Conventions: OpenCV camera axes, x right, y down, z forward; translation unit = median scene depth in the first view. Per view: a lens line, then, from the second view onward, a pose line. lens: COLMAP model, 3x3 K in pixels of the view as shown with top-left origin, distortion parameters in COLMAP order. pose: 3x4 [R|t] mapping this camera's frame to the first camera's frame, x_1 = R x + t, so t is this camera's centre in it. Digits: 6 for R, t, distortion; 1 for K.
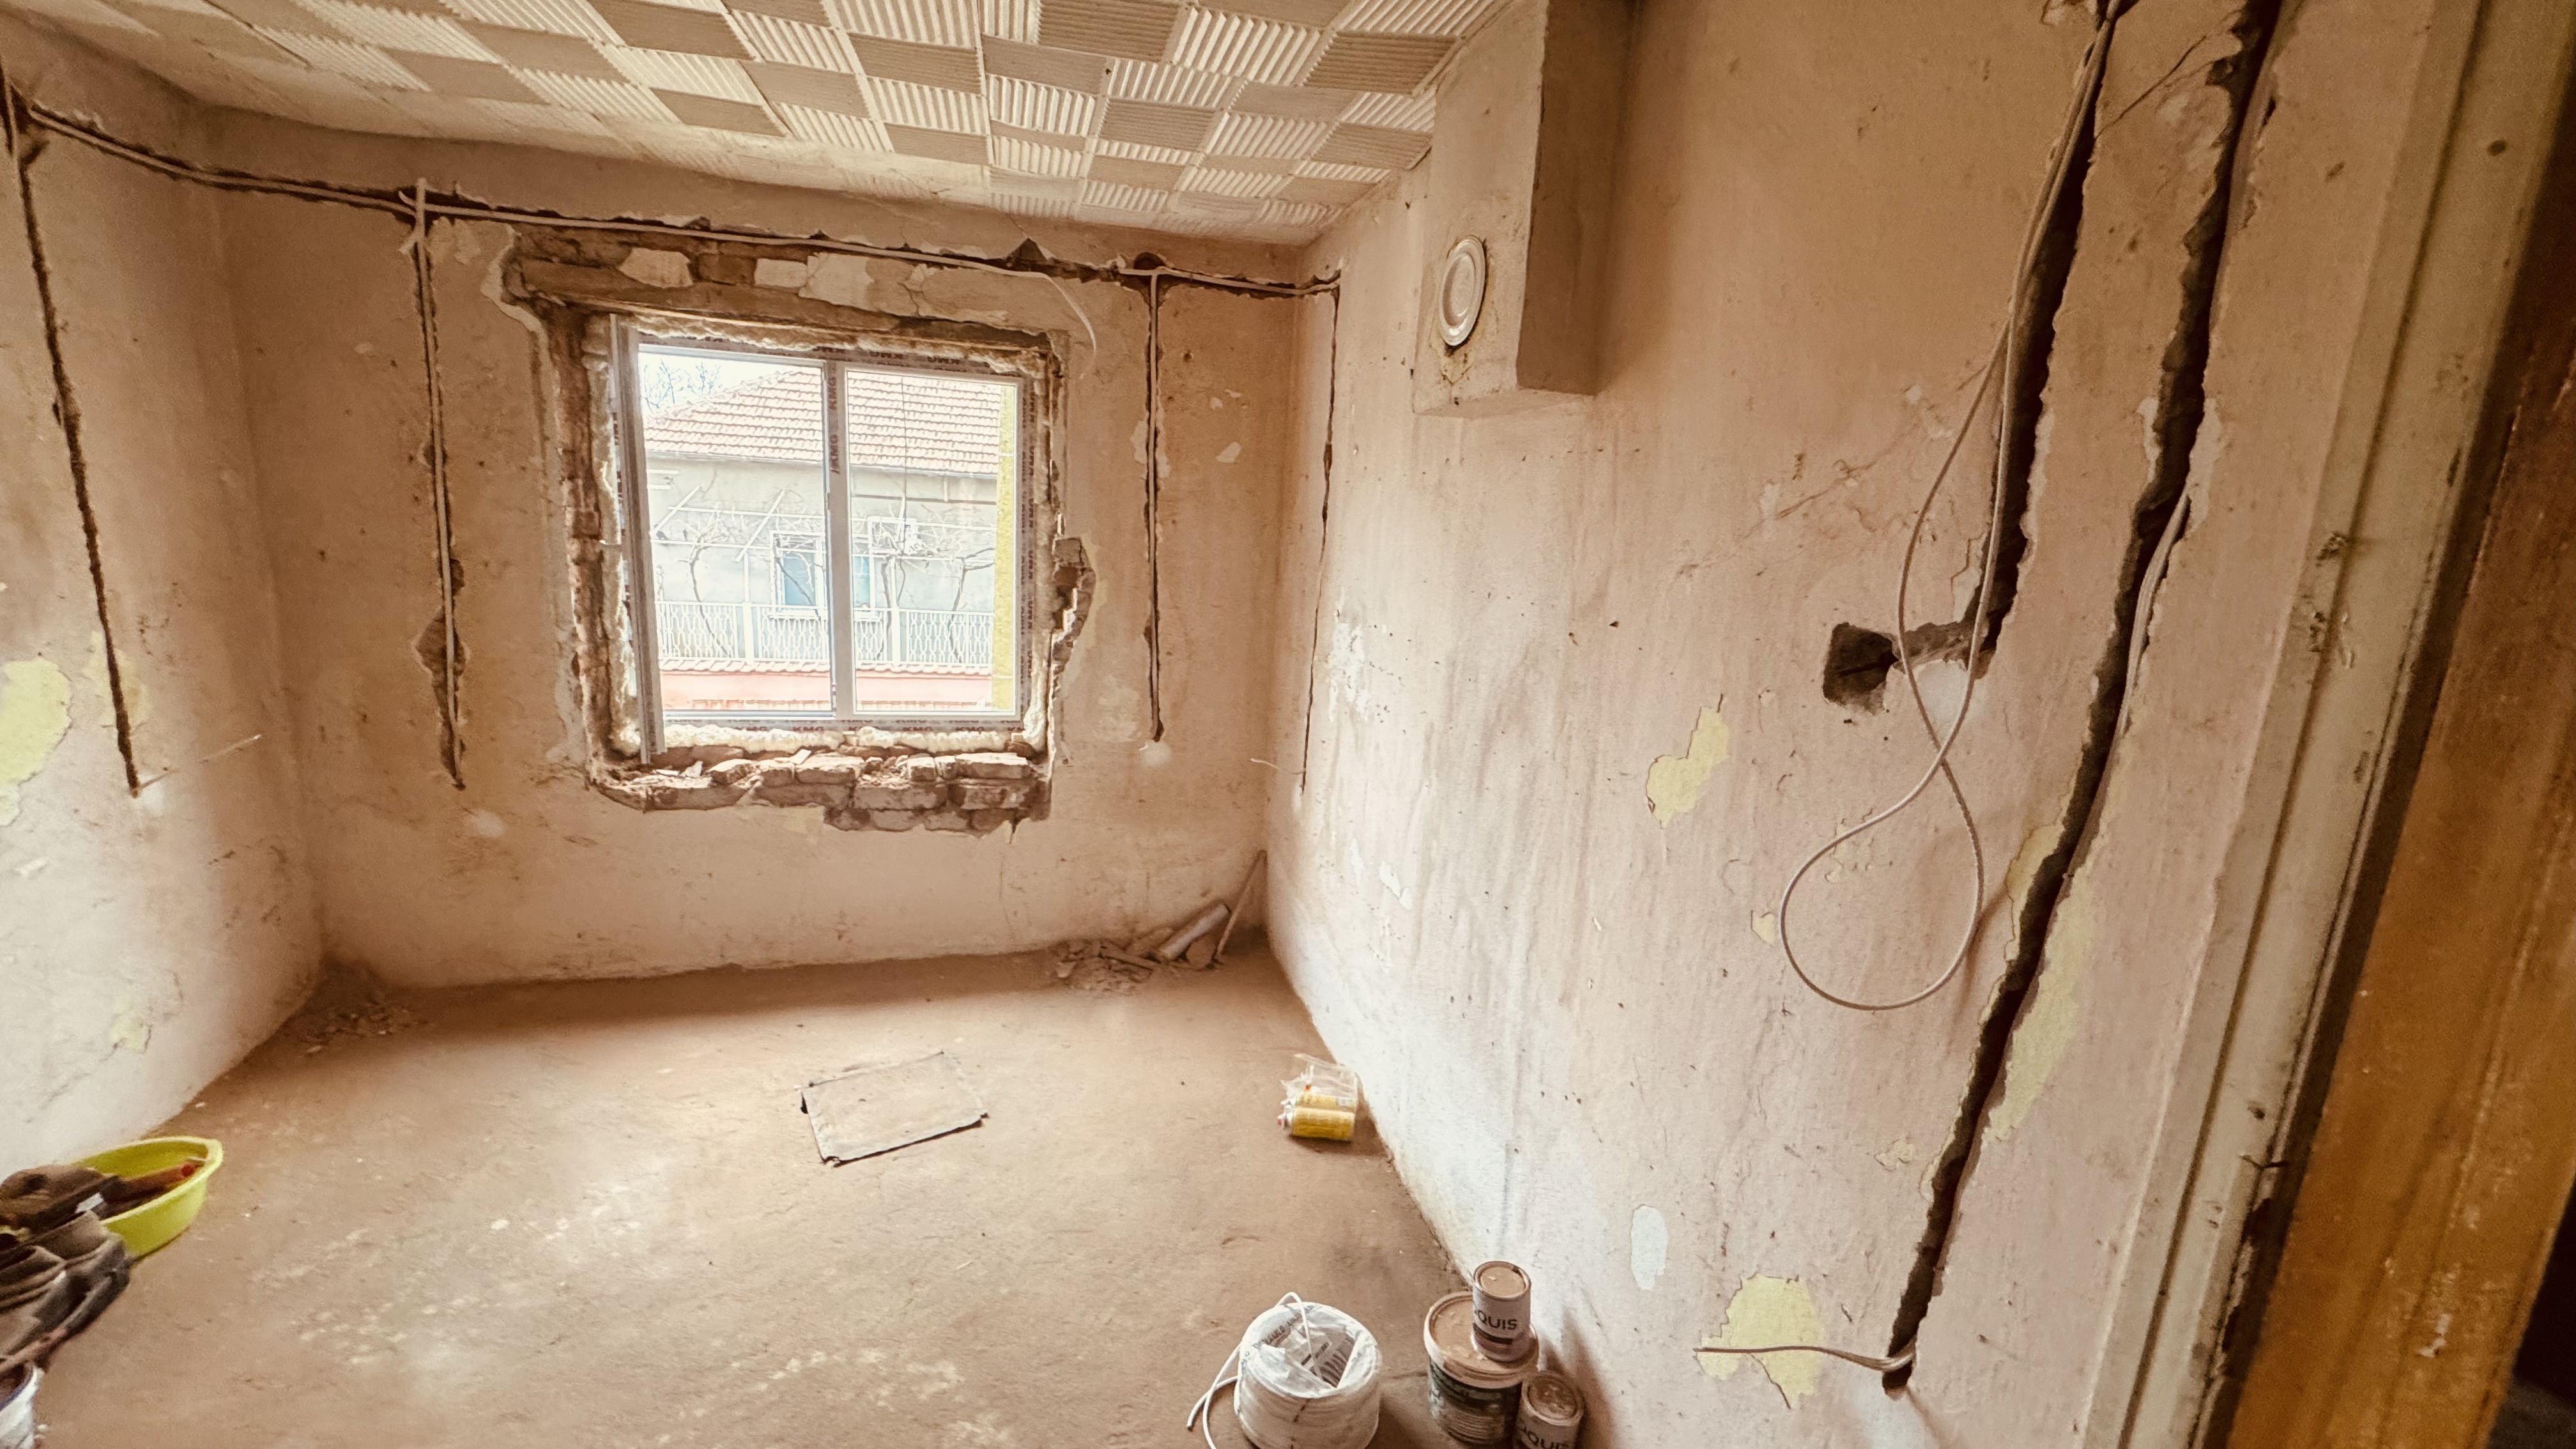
lens RADIAL K [[1028.0, 0, 1280.0], [0, 1028.0, 725.4], [0, 0, 1]] dist [-0.003452, 0.000519]
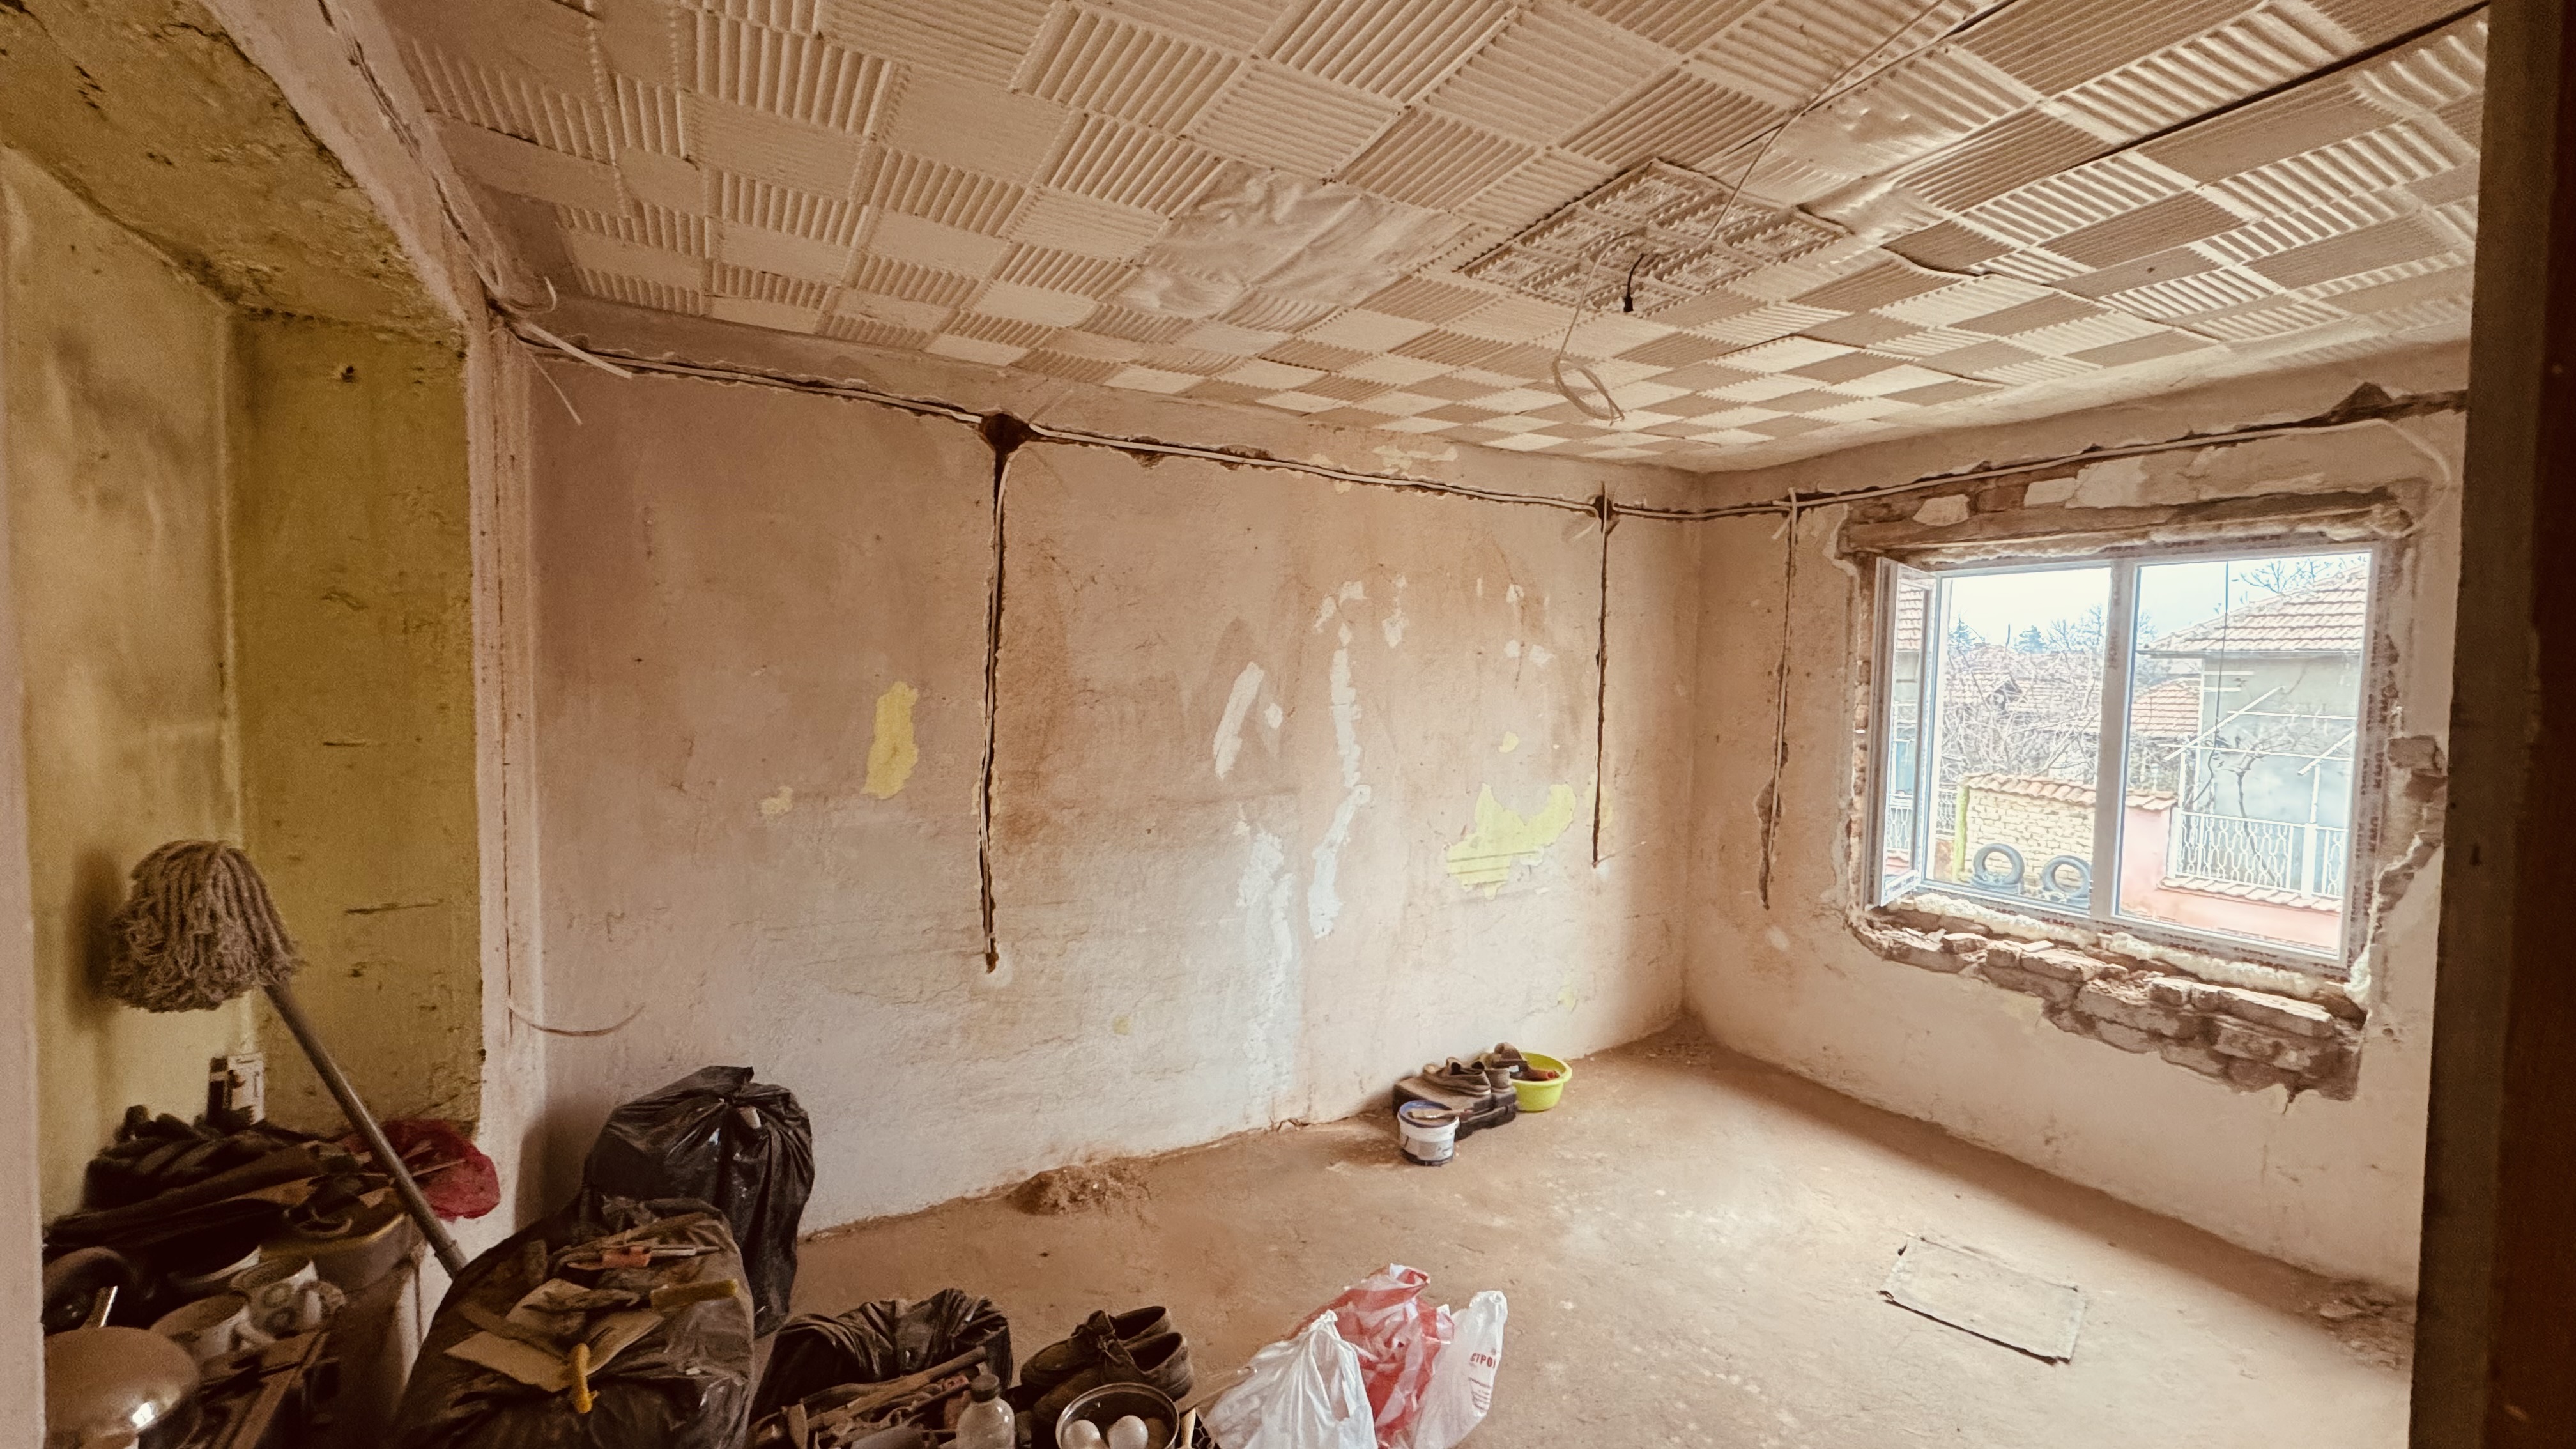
lens RADIAL K [[1028.0, 0, 1260.4], [0, 1028.0, 722.0], [0, 0, 1]] dist [-0.003452, 0.000519]
pose [[0.210838, 0.001286, -0.977520, 0.381258], [-0.199379, 0.979034, -0.041715, 0.010026], [0.956972, 0.203693, 0.206674, 0.024256]]
